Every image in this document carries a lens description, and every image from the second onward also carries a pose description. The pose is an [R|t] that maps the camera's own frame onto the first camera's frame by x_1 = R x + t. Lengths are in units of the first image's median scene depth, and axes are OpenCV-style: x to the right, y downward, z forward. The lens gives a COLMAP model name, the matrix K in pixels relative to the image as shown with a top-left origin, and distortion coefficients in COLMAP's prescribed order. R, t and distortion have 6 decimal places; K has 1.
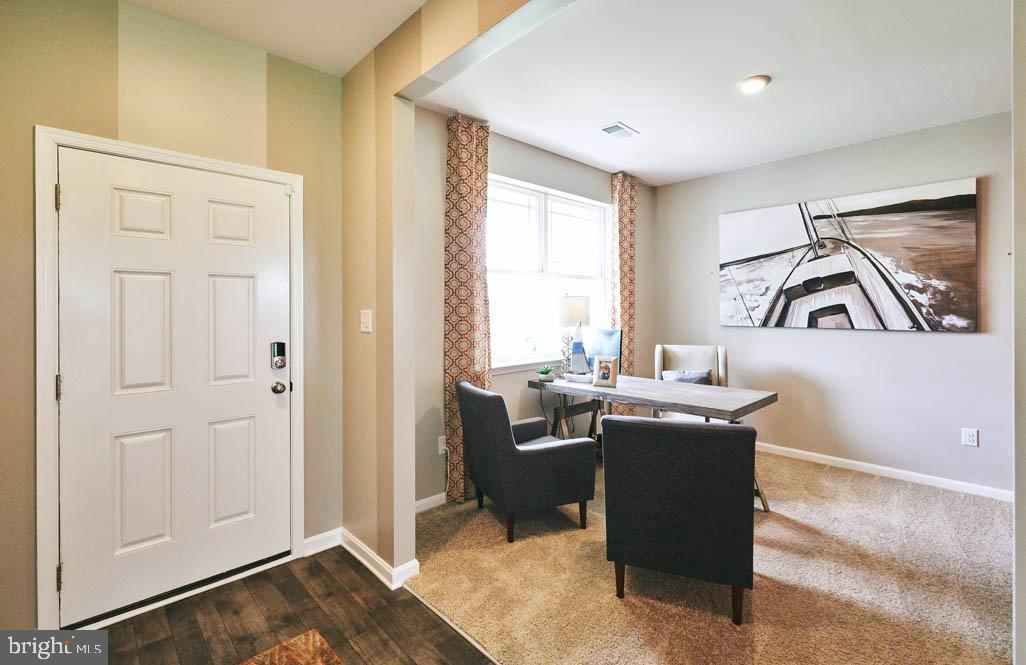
lens RADIAL K [[466.7, 0, 511.9], [0, 466.7, 308.5], [0, 0, 1]] dist [0.000558, 0.000087]
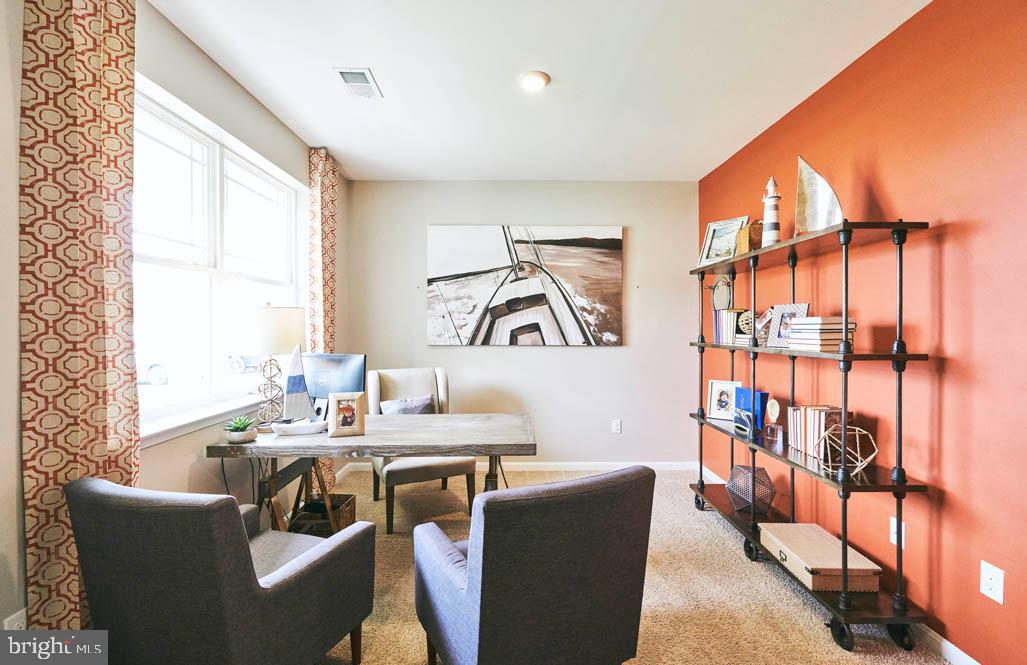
lens RADIAL K [[455.1, 0, 510.9], [0, 455.1, 330.2], [0, 0, 1]] dist [0.000348, -0.000153]
pose [[0.682234, -0.001897, 0.731131, -0.122584], [-0.002486, 0.999985, 0.004914, 0.002476], [-0.731129, -0.005170, 0.682219, 0.313547]]
